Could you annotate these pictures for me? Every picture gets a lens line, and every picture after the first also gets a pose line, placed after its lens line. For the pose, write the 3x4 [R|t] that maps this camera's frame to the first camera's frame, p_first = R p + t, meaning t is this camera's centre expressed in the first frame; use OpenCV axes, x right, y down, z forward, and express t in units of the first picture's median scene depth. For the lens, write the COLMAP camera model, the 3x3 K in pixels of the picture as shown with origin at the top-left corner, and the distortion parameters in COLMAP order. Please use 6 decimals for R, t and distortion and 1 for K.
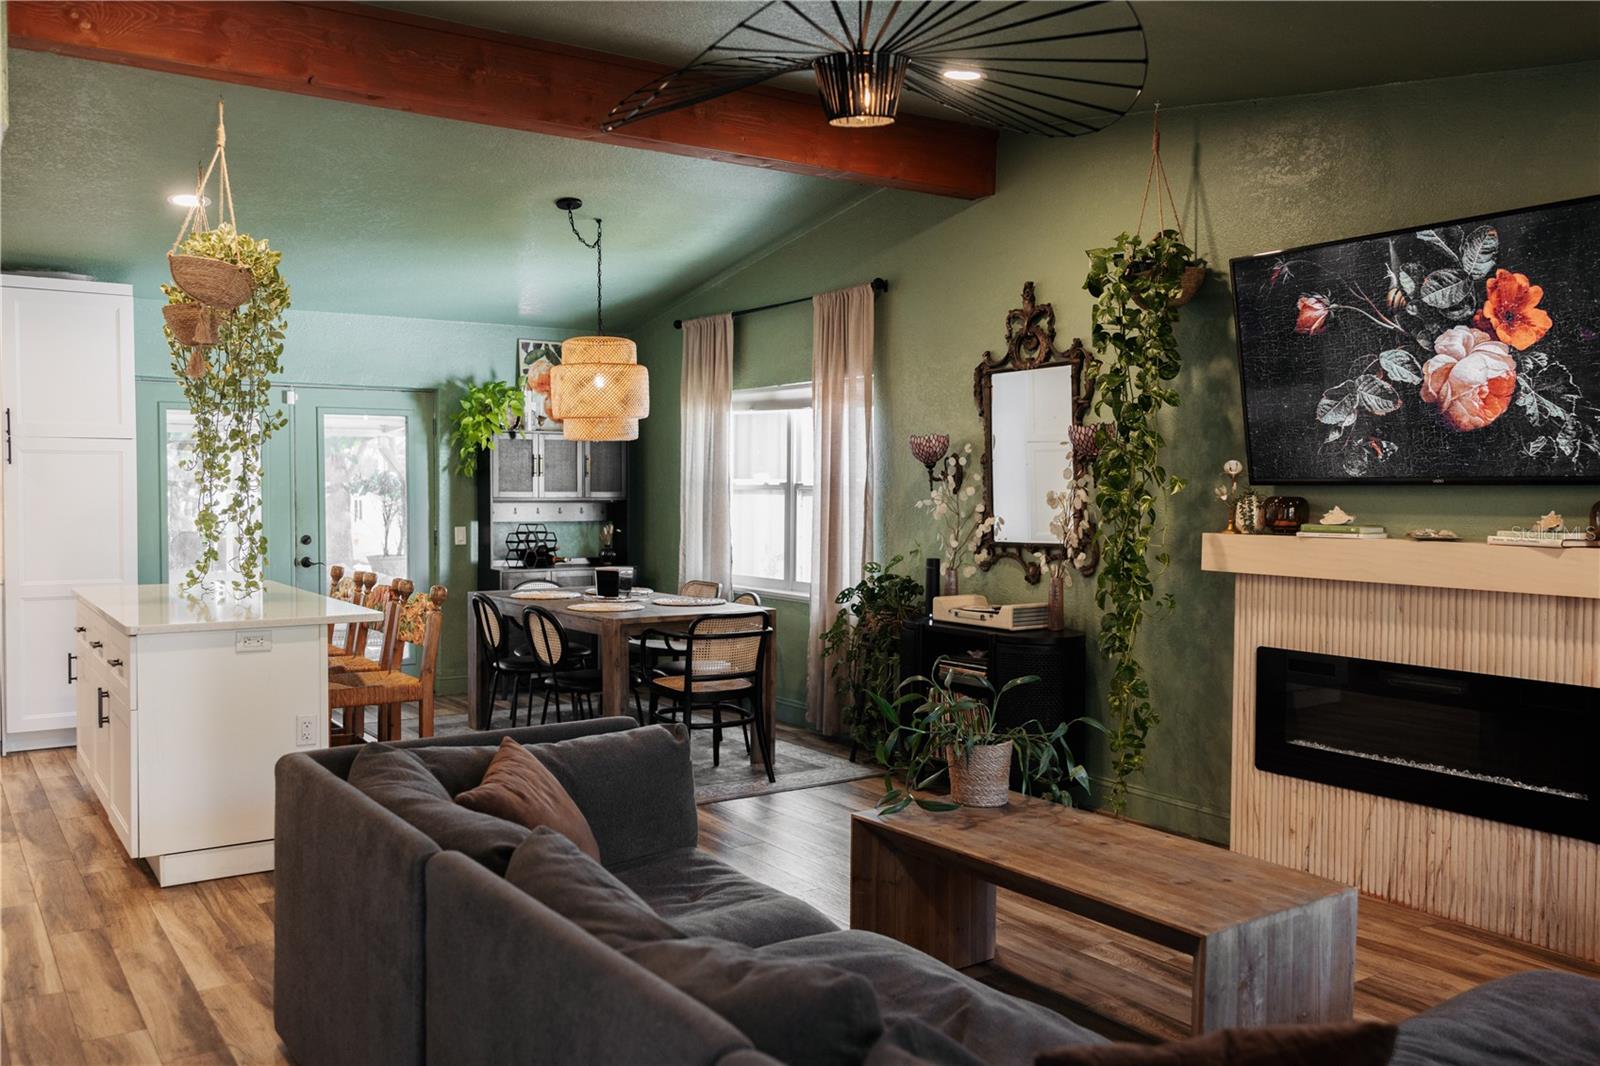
lens RADIAL K [[1292.2, 0, 785.2], [0, 1292.2, 529.3], [0, 0, 1]] dist [0.011944, -0.010659]
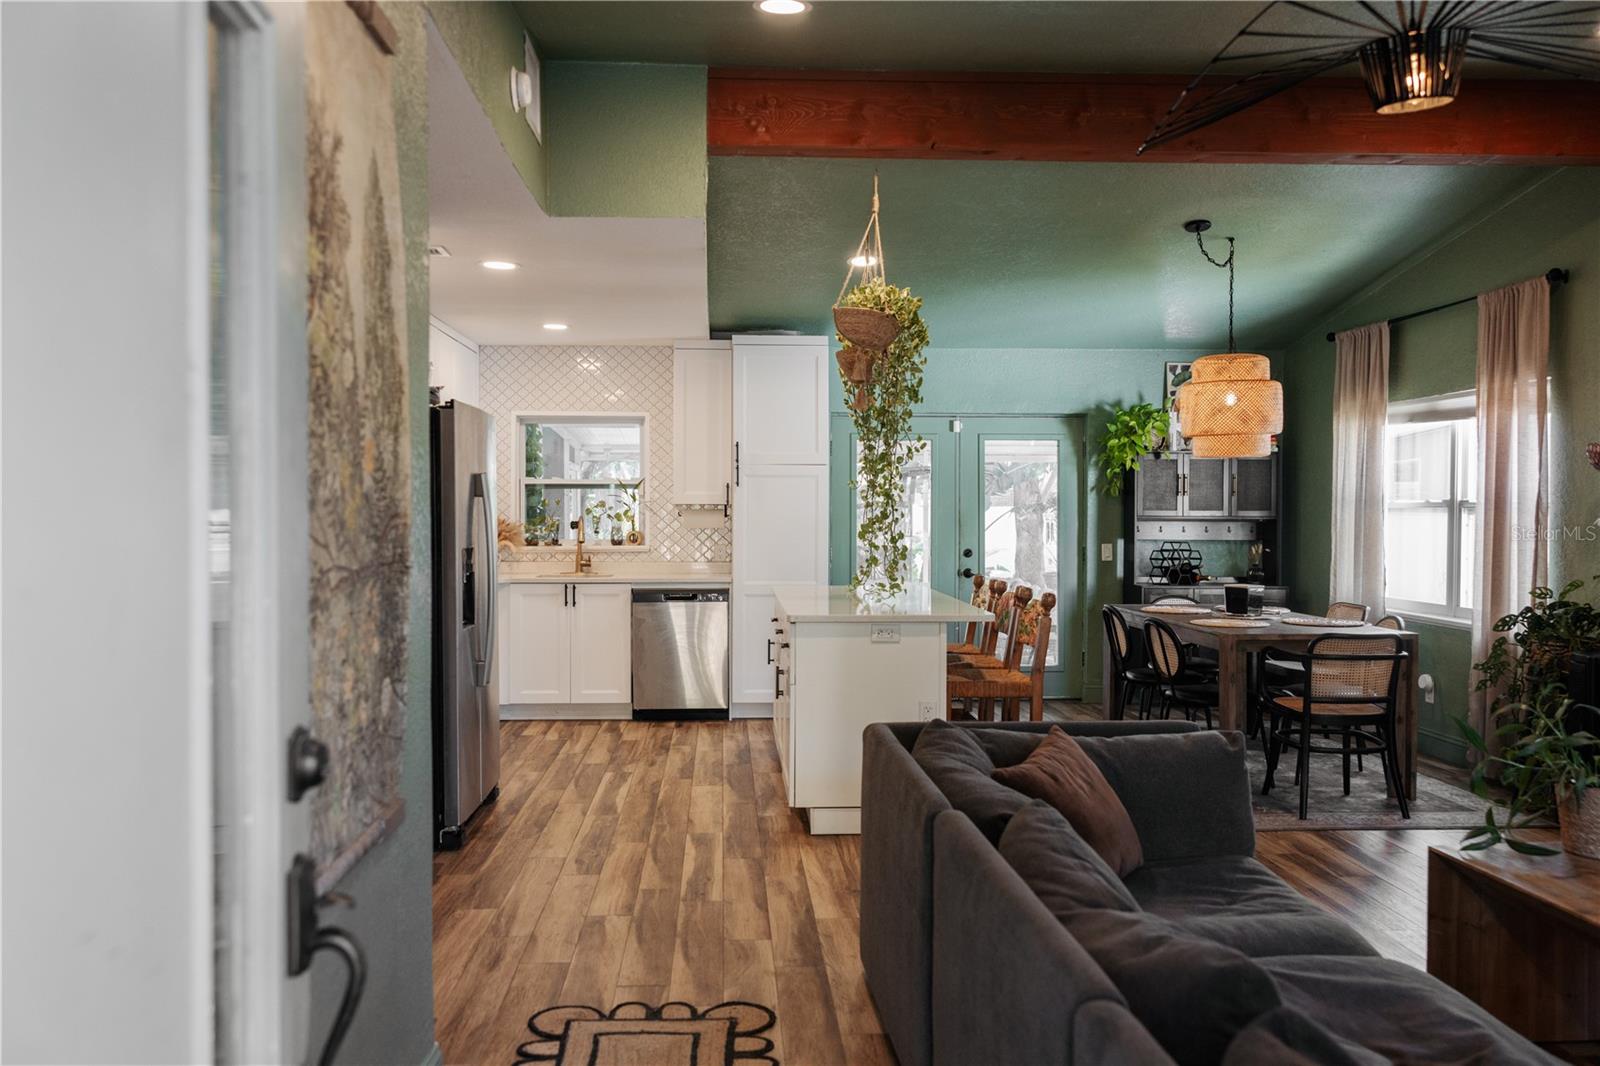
lens RADIAL K [[1248.7, 0, 797.3], [0, 1248.7, 530.5], [0, 0, 1]] dist [0.008195, 0.000894]
pose [[0.861221, 0.008395, -0.508161, 0.091109], [-0.017973, 0.999741, -0.013944, 0.011343], [0.507912, 0.021142, 0.861149, -0.008154]]
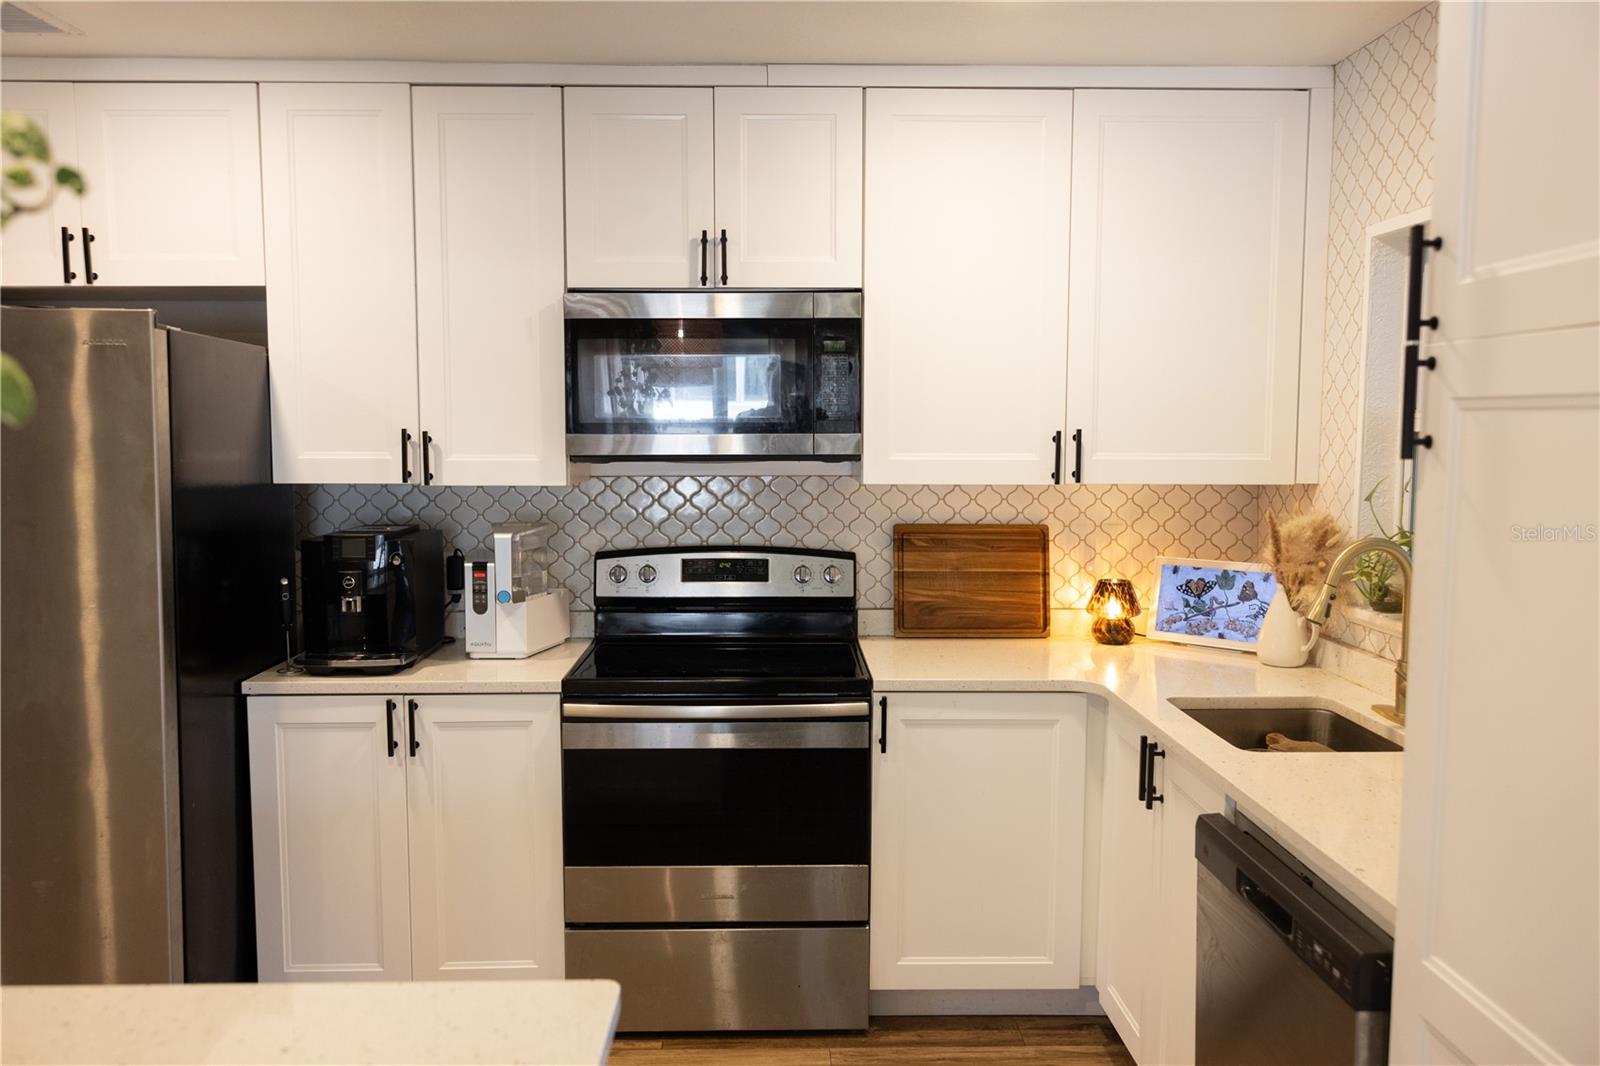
lens RADIAL K [[1248.7, 0, 796.9], [0, 1248.7, 532.3], [0, 0, 1]] dist [0.008195, 0.000894]
pose [[-0.537551, 0.068679, -0.840429, -0.487232], [-0.031306, 0.994365, 0.101282, -0.081497], [0.842650, 0.080755, -0.532372, 1.480577]]
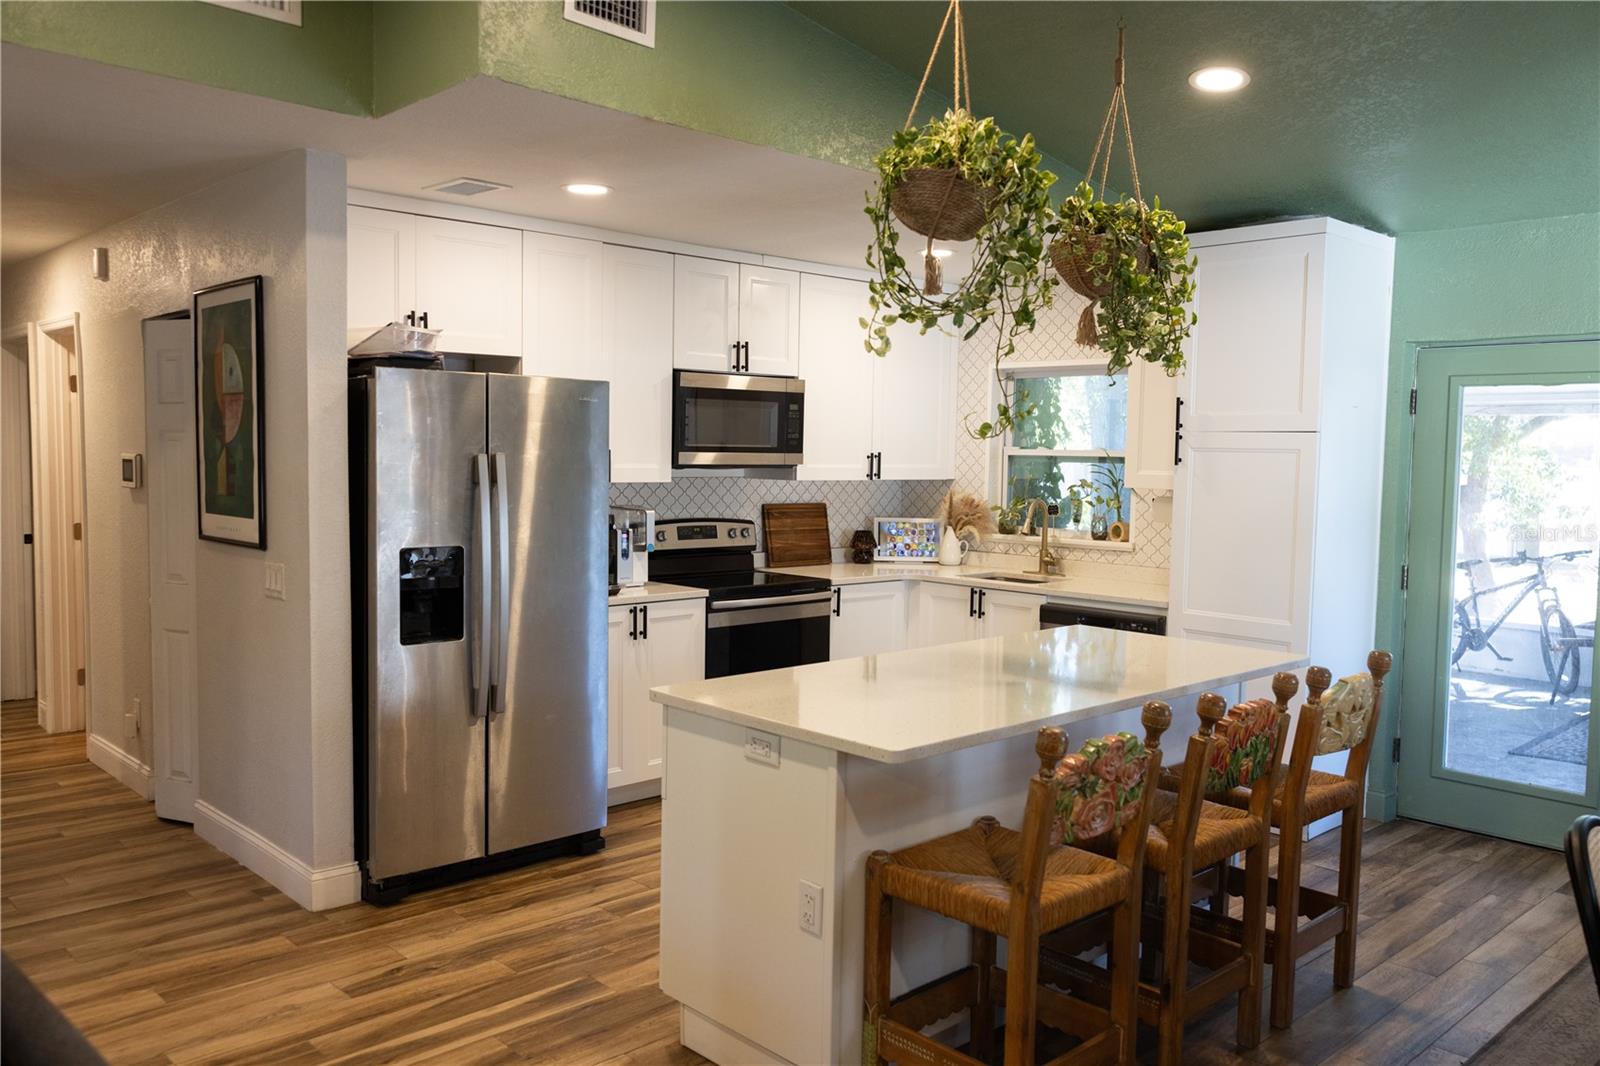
lens RADIAL K [[1248.7, 0, 803.3], [0, 1248.7, 527.5], [0, 0, 1]] dist [0.008195, 0.000894]
pose [[0.166089, 0.062396, -0.984135, 0.213907], [-0.049936, 0.997248, 0.054800, -0.060927], [0.984846, 0.040042, 0.168748, 0.910994]]
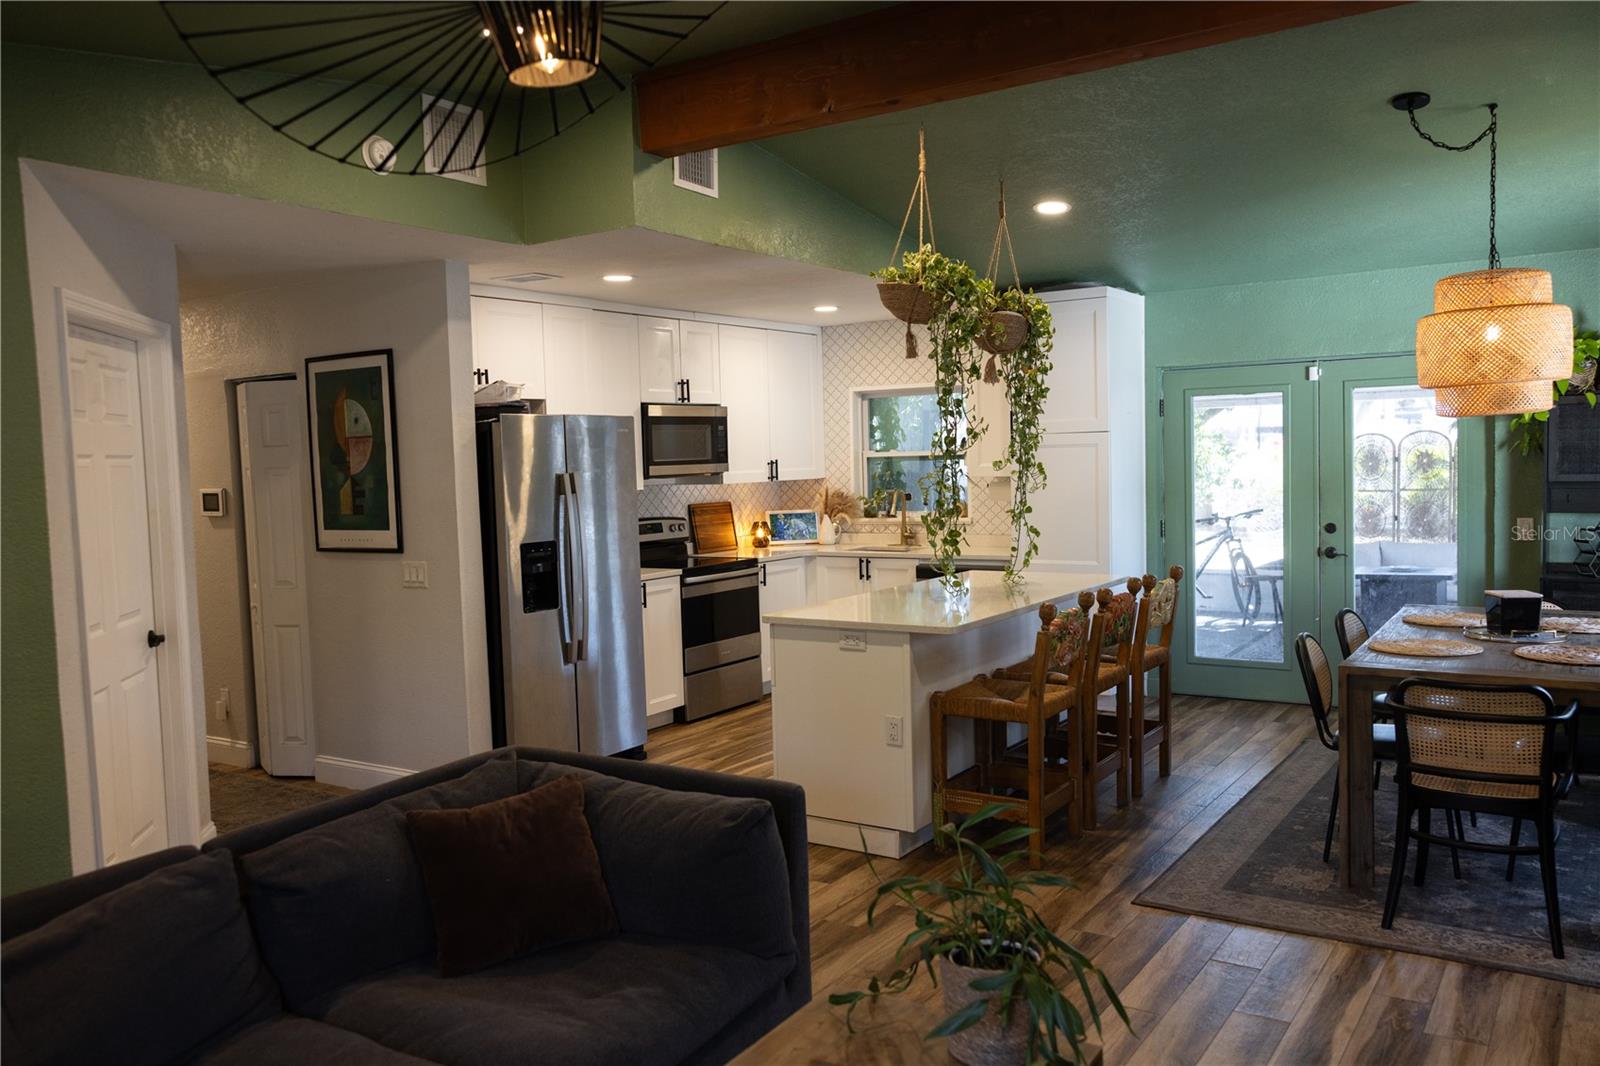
lens RADIAL K [[1248.7, 0, 799.2], [0, 1248.7, 531.0], [0, 0, 1]] dist [0.008195, 0.000894]
pose [[0.381196, 0.043834, -0.923454, 0.536176], [-0.001491, 0.998903, 0.046800, -0.053776], [0.924493, -0.016463, 0.380844, 0.563201]]
